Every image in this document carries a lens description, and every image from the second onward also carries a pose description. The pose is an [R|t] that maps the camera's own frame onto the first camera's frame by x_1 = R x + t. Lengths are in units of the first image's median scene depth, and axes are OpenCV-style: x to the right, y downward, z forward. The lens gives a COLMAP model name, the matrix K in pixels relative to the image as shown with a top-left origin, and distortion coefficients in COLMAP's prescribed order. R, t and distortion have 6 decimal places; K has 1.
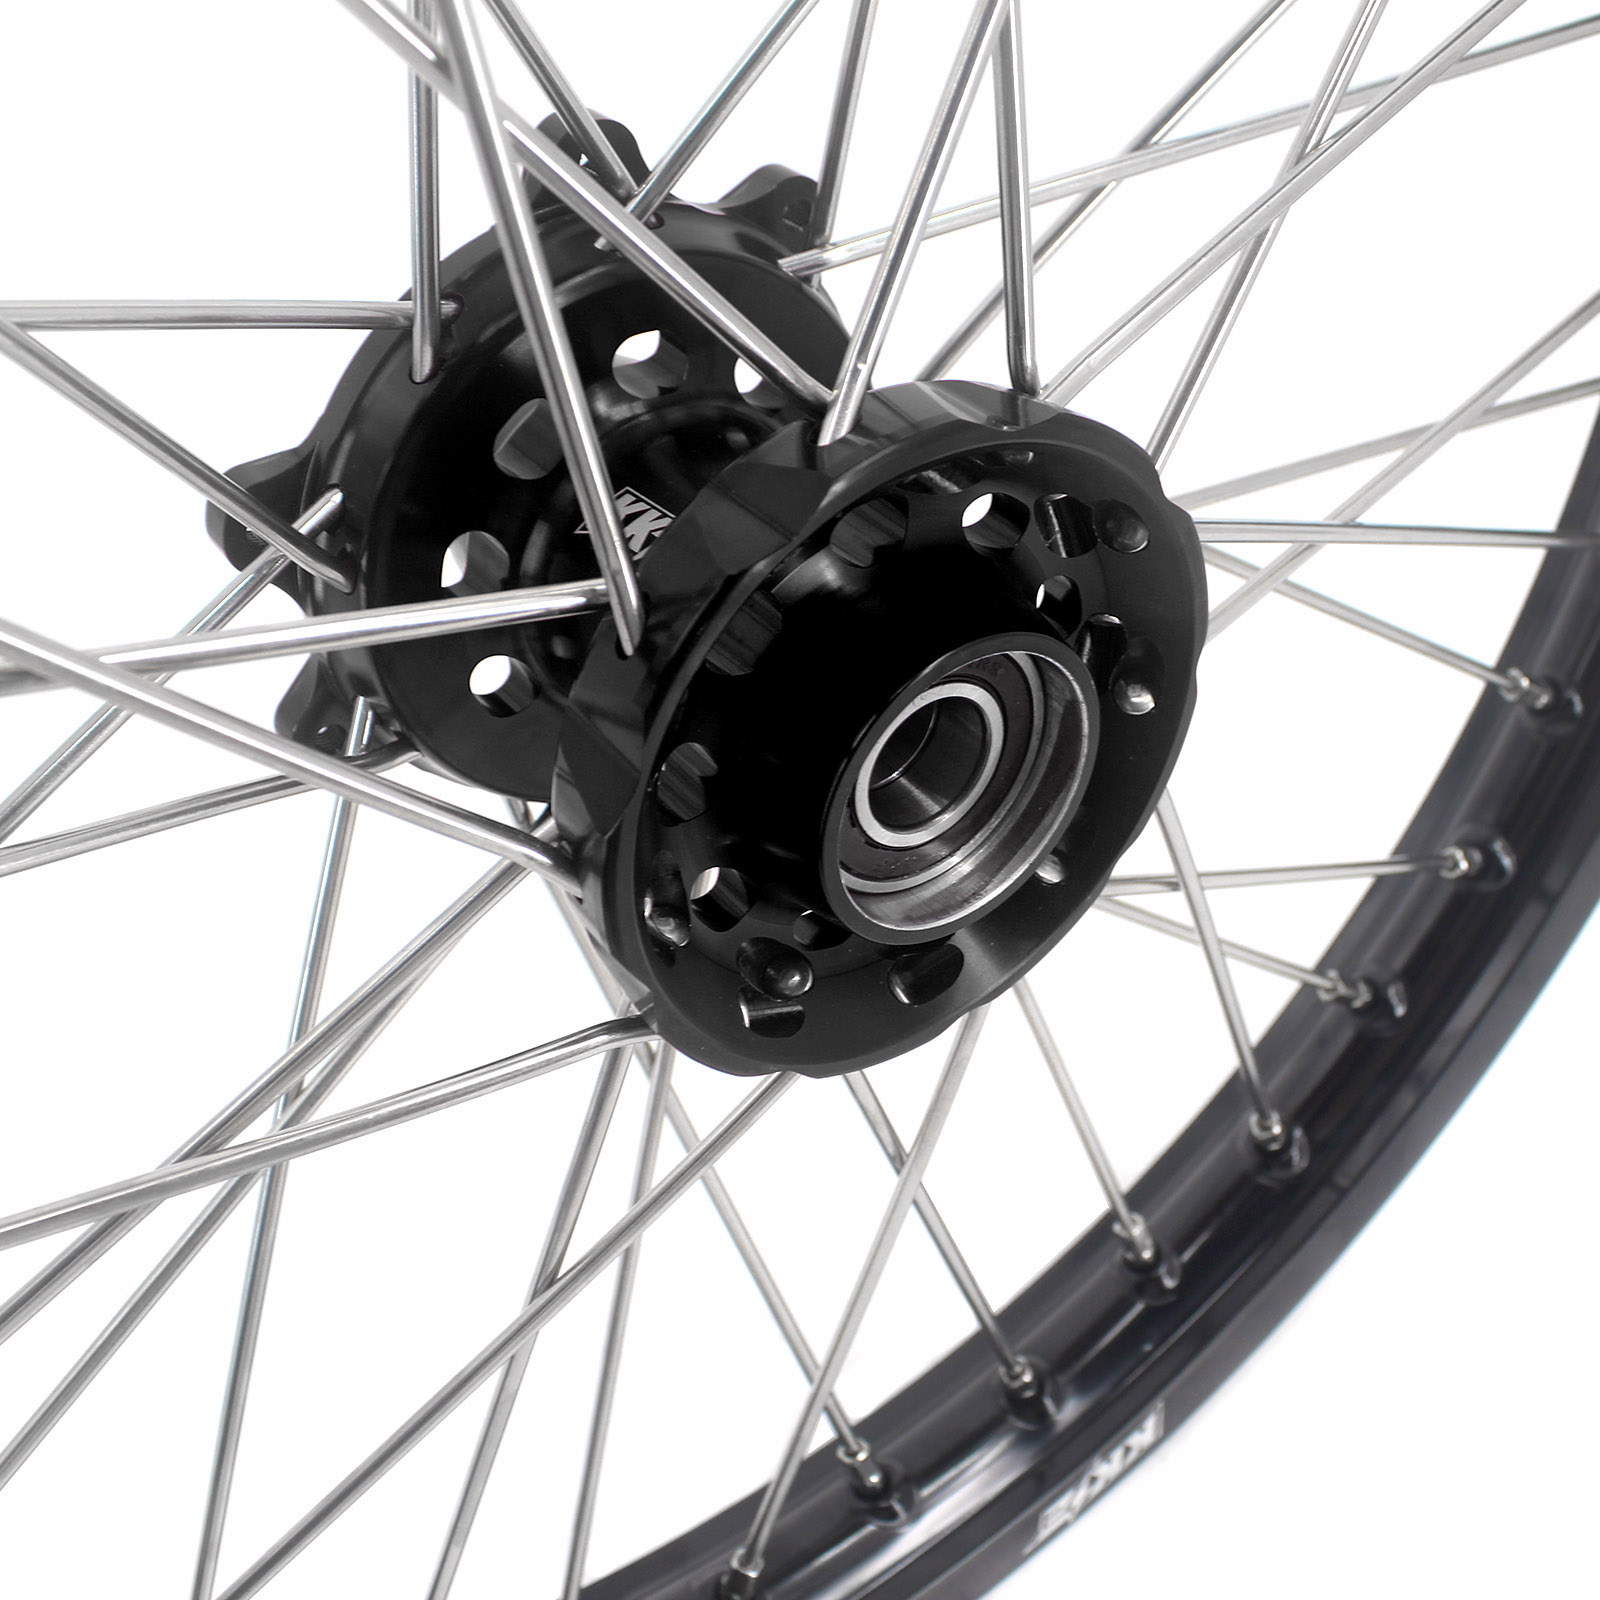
lens RADIAL K [[1917.8, 0, 758.9], [0, 1917.8, 791.9], [0, 0, 1]] dist [-0.138054, -0.020958]
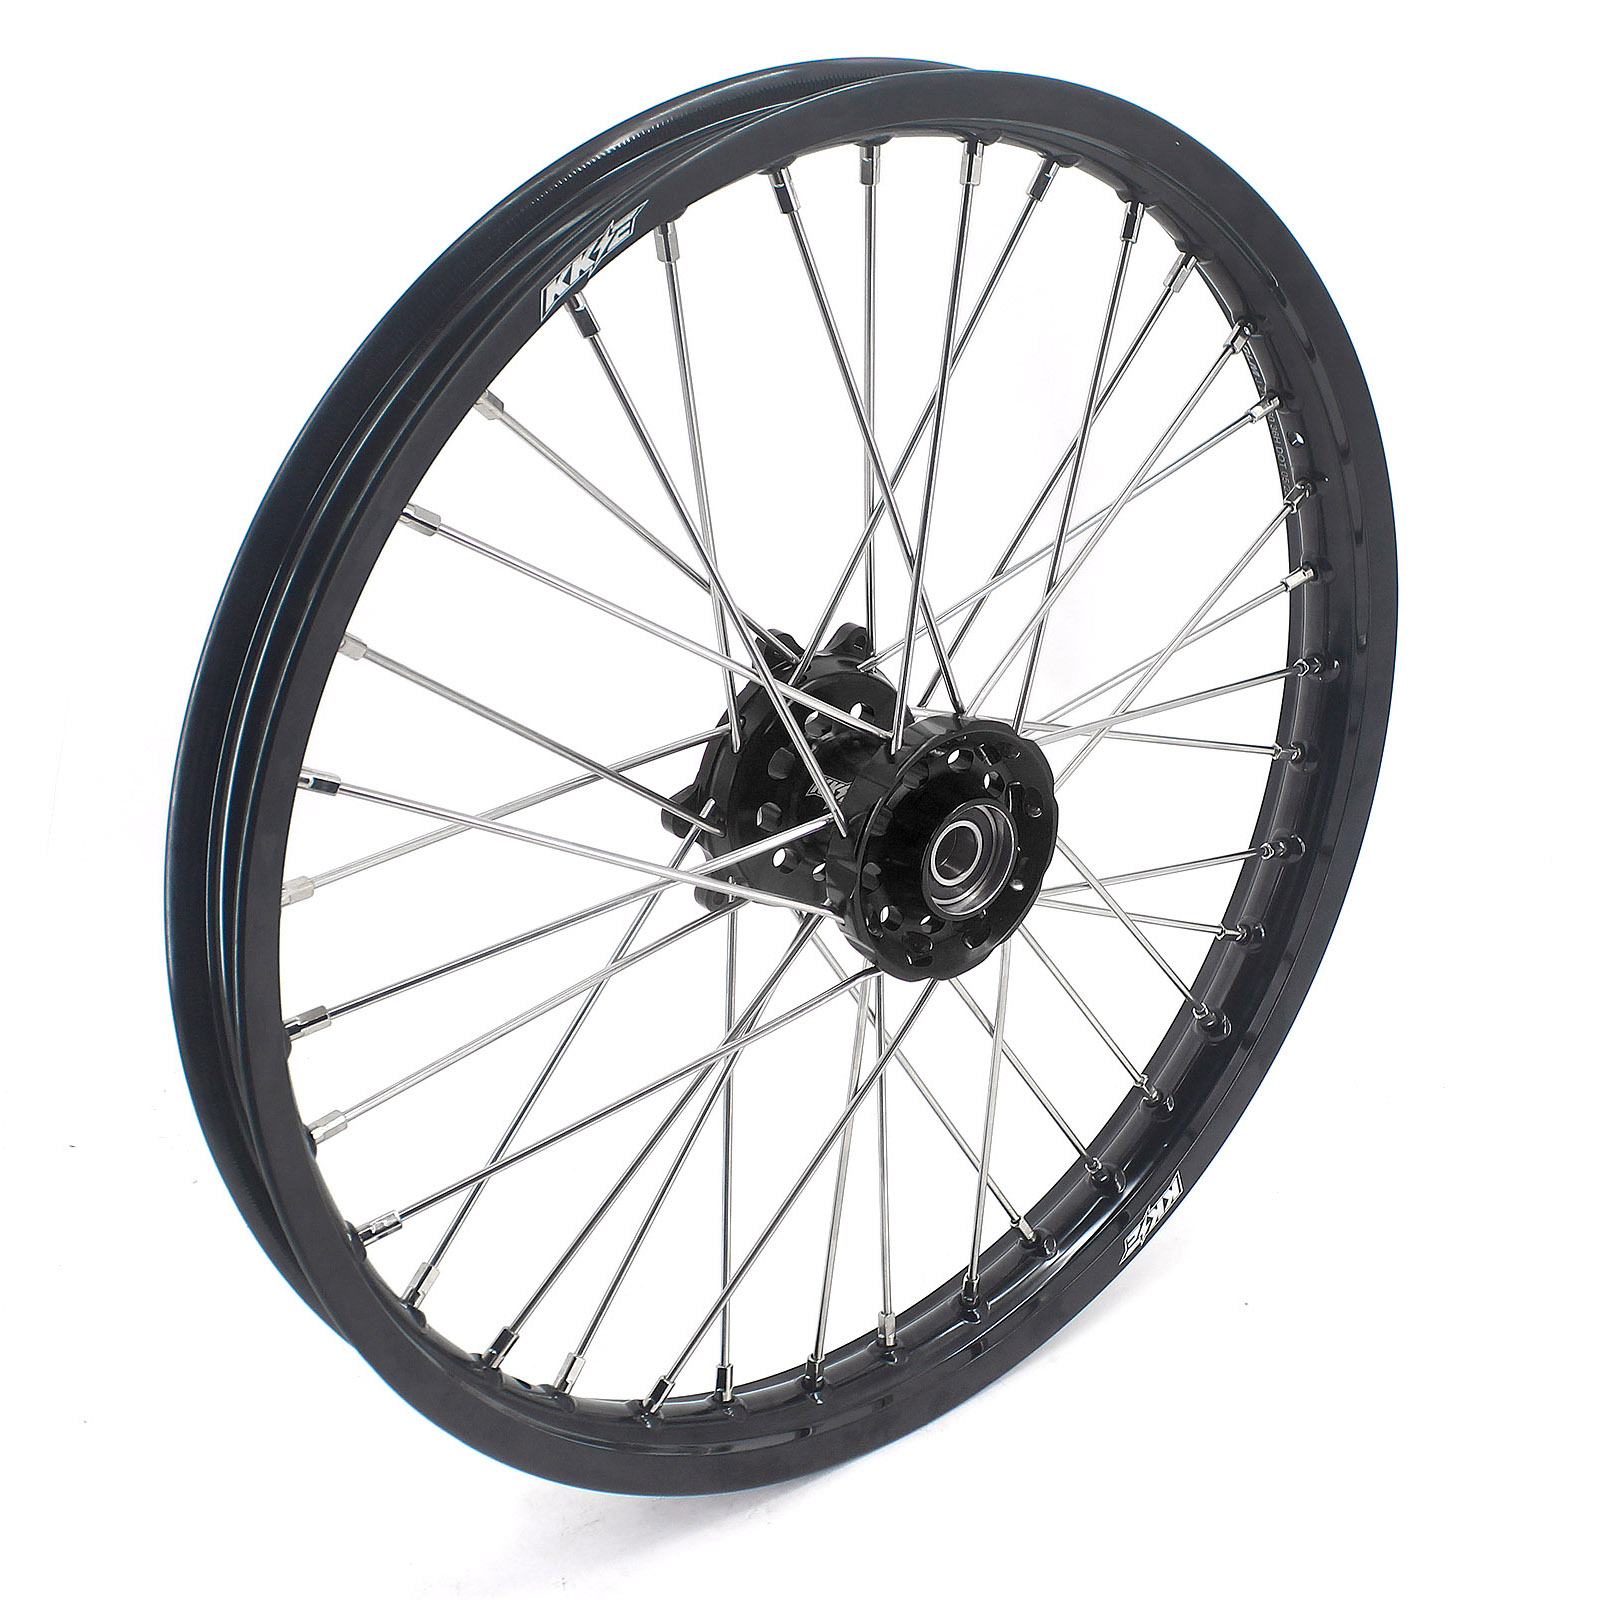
lens RADIAL K [[1990.9, 0, 800.0], [0, 1990.9, 800.0], [0, 0, 1]] dist [-0.017164, -0.003448]
pose [[0.977223, -0.211016, -0.022540, -0.044832], [0.208651, 0.974758, -0.079440, 0.084207], [0.038735, 0.072928, 0.996585, -1.704685]]
